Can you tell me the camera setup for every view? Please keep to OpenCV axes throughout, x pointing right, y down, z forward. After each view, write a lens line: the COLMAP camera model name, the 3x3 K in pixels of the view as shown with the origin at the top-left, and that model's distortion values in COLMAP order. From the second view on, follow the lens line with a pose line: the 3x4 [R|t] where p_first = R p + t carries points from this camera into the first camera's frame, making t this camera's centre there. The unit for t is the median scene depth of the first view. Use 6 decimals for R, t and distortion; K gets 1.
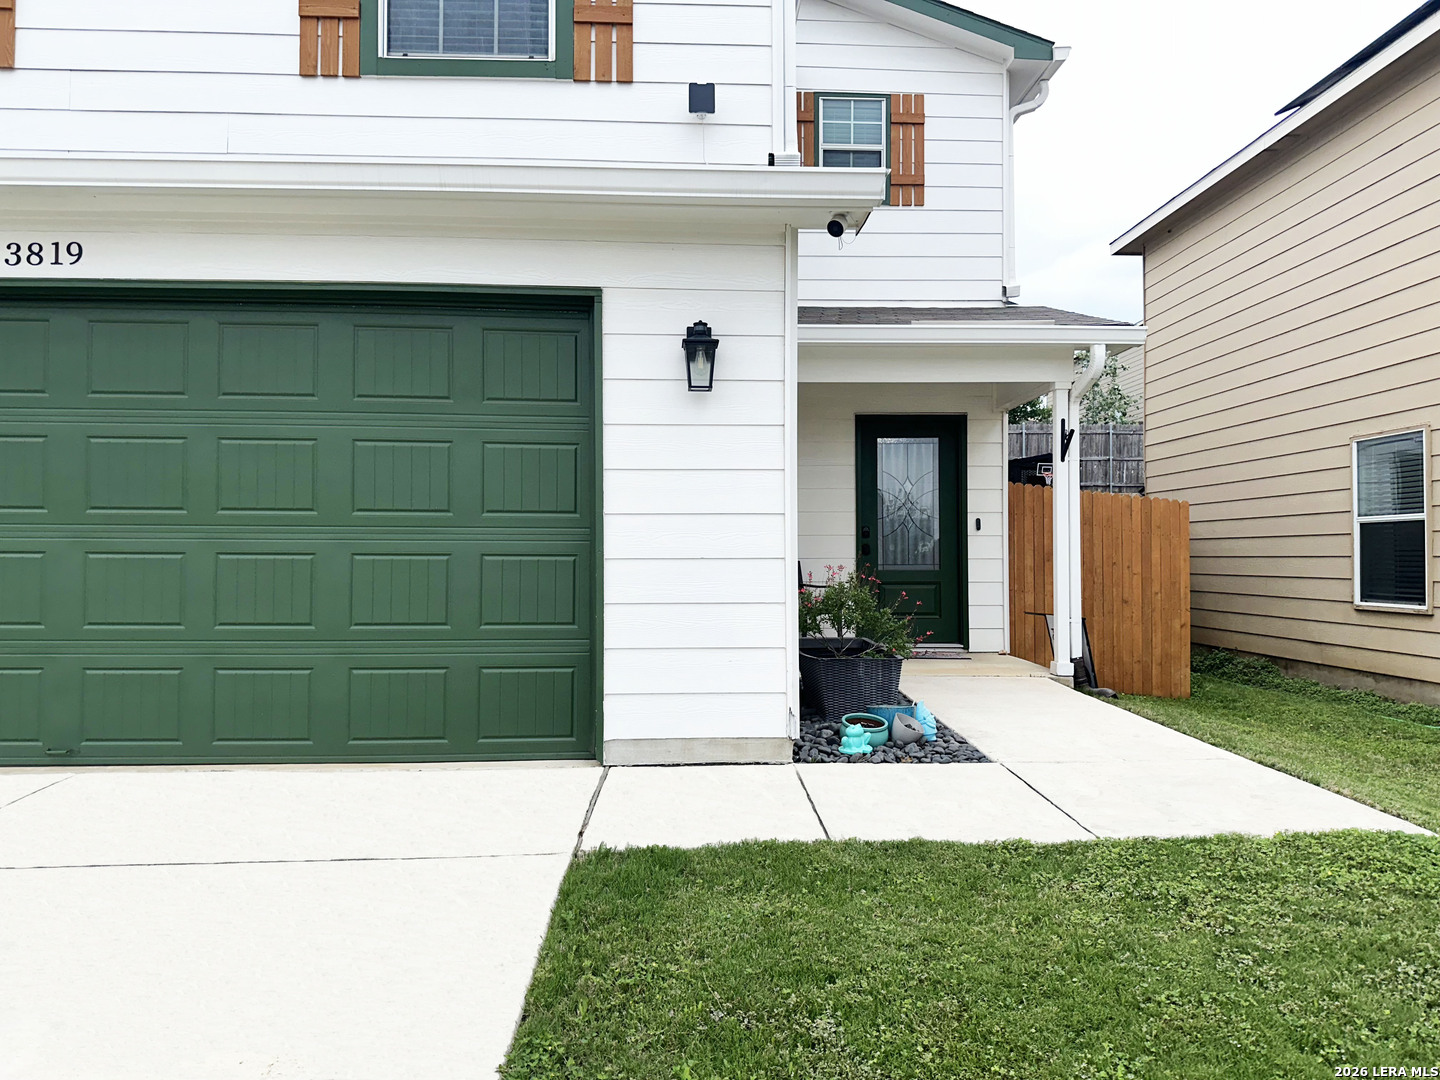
lens RADIAL K [[1009.2, 0, 720.0], [0, 1009.2, 540.0], [0, 0, 1]] dist [0.061681, -0.069409]
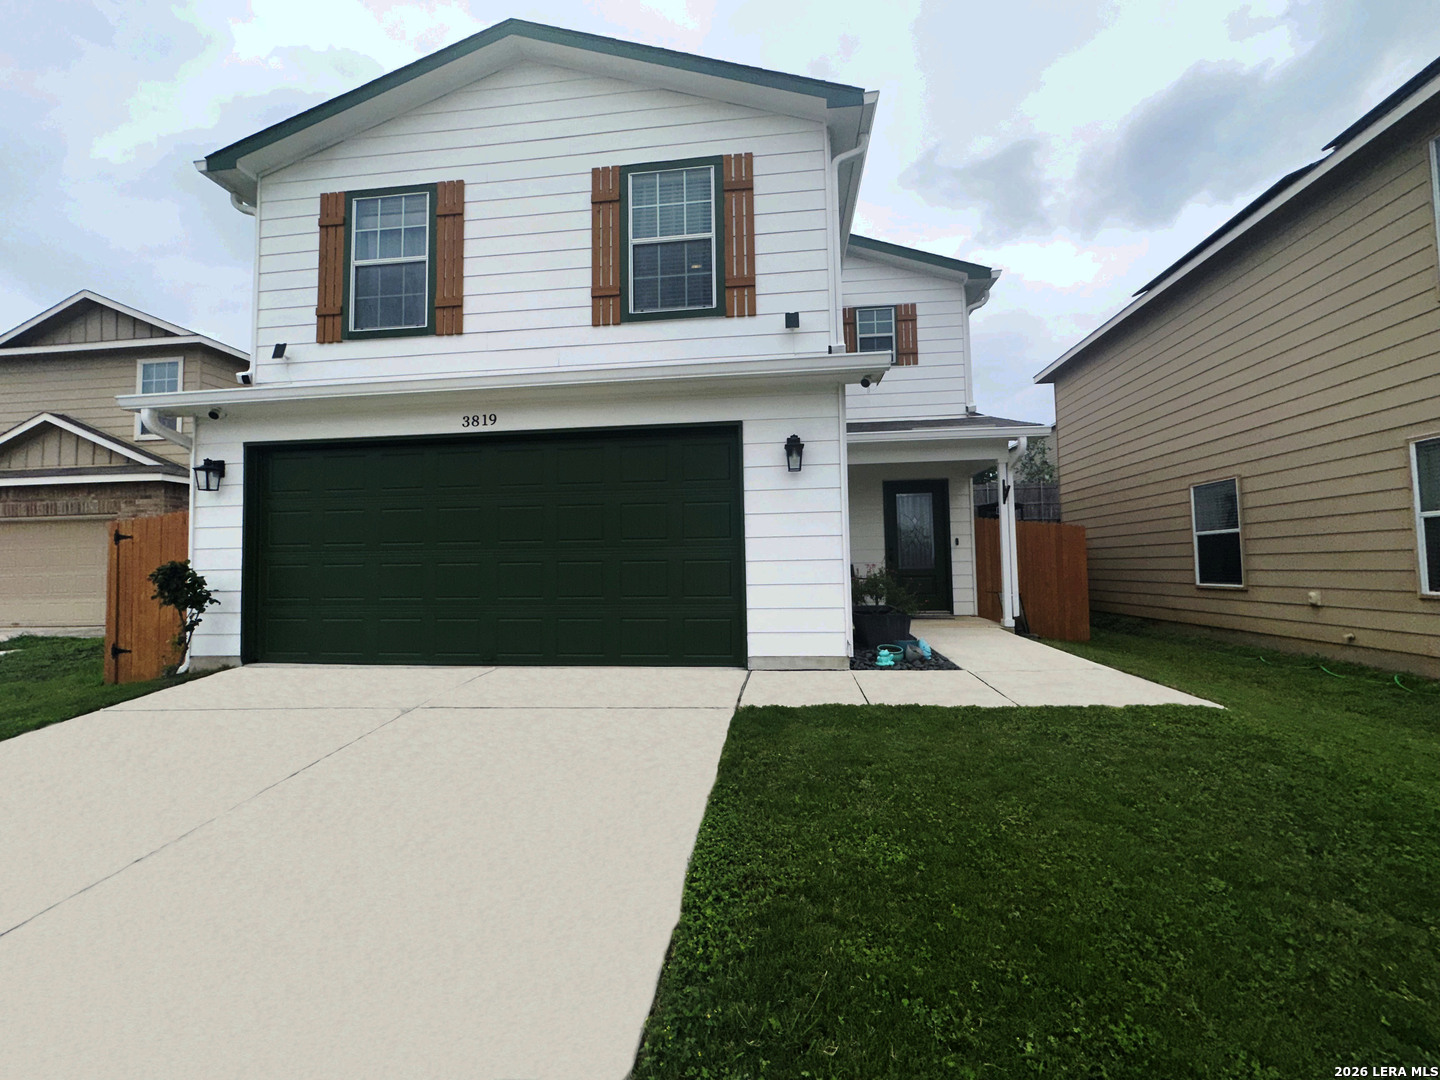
lens RADIAL K [[574.8, 0, 720.0], [0, 574.8, 540.0], [0, 0, 1]] dist [-0.000207, 0.000022]
pose [[0.988500, -0.023575, -0.149370, -0.000232], [0.018889, 0.999286, -0.032714, 0.012236], [0.150034, 0.029517, 0.988240, -0.076455]]
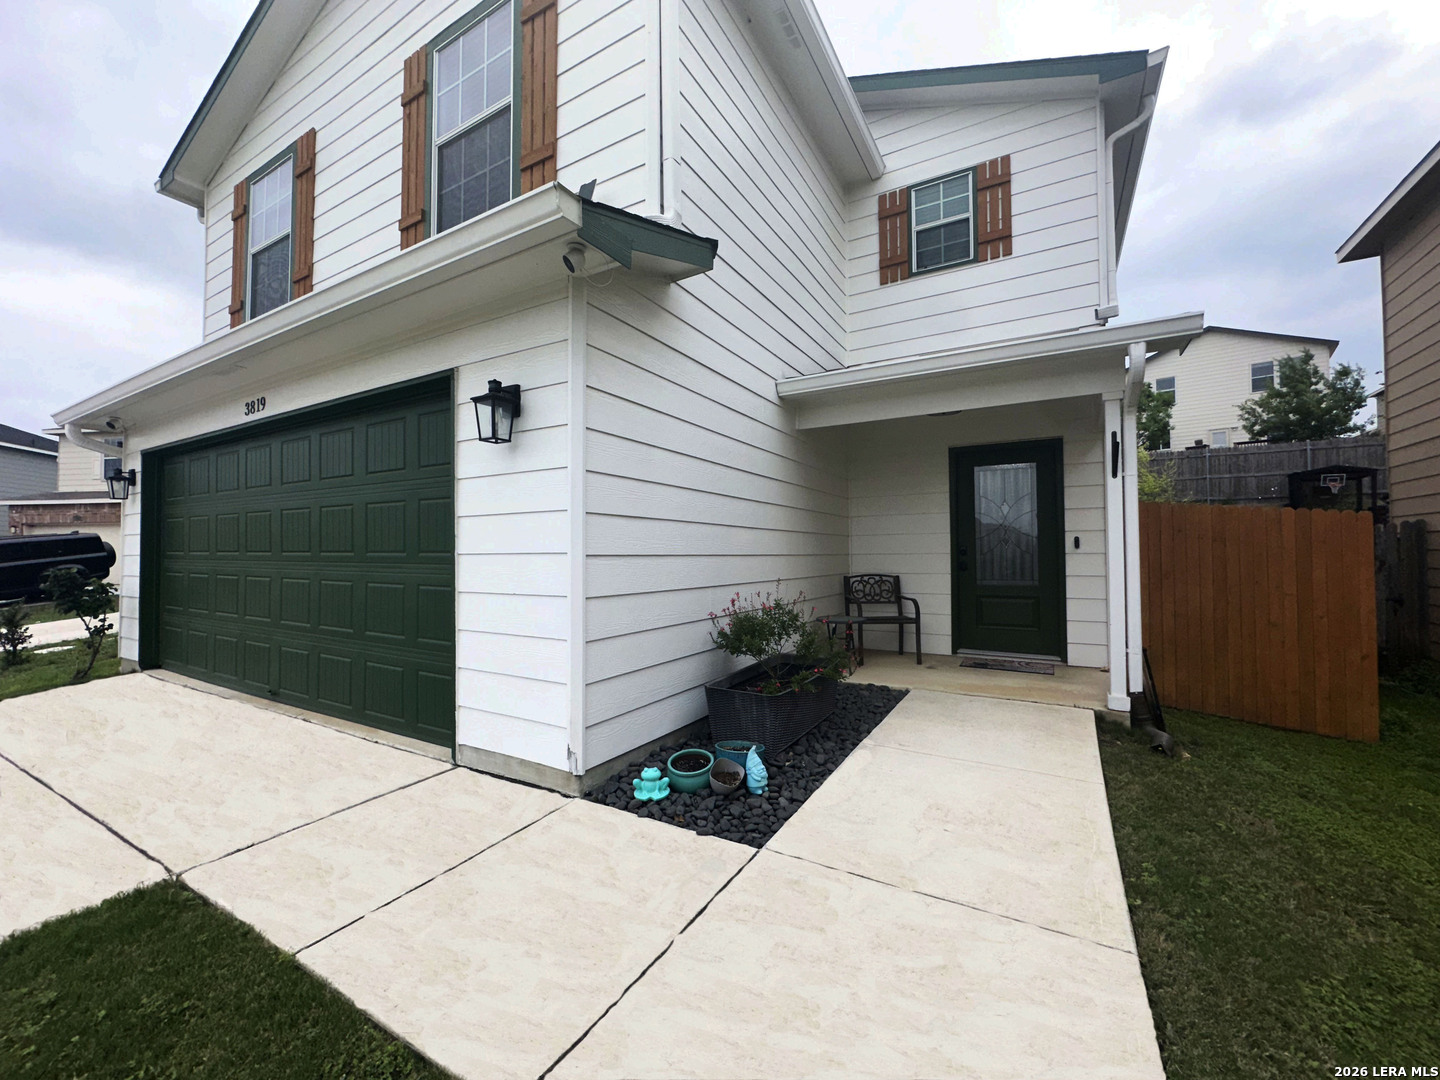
lens RADIAL K [[574.8, 0, 720.0], [0, 574.8, 540.0], [0, 0, 1]] dist [-0.000207, 0.000022]
pose [[0.841477, -0.016012, -0.540055, 0.479716], [0.012740, 0.999871, -0.009794, -0.030561], [0.540142, 0.001361, 0.841573, 0.551820]]
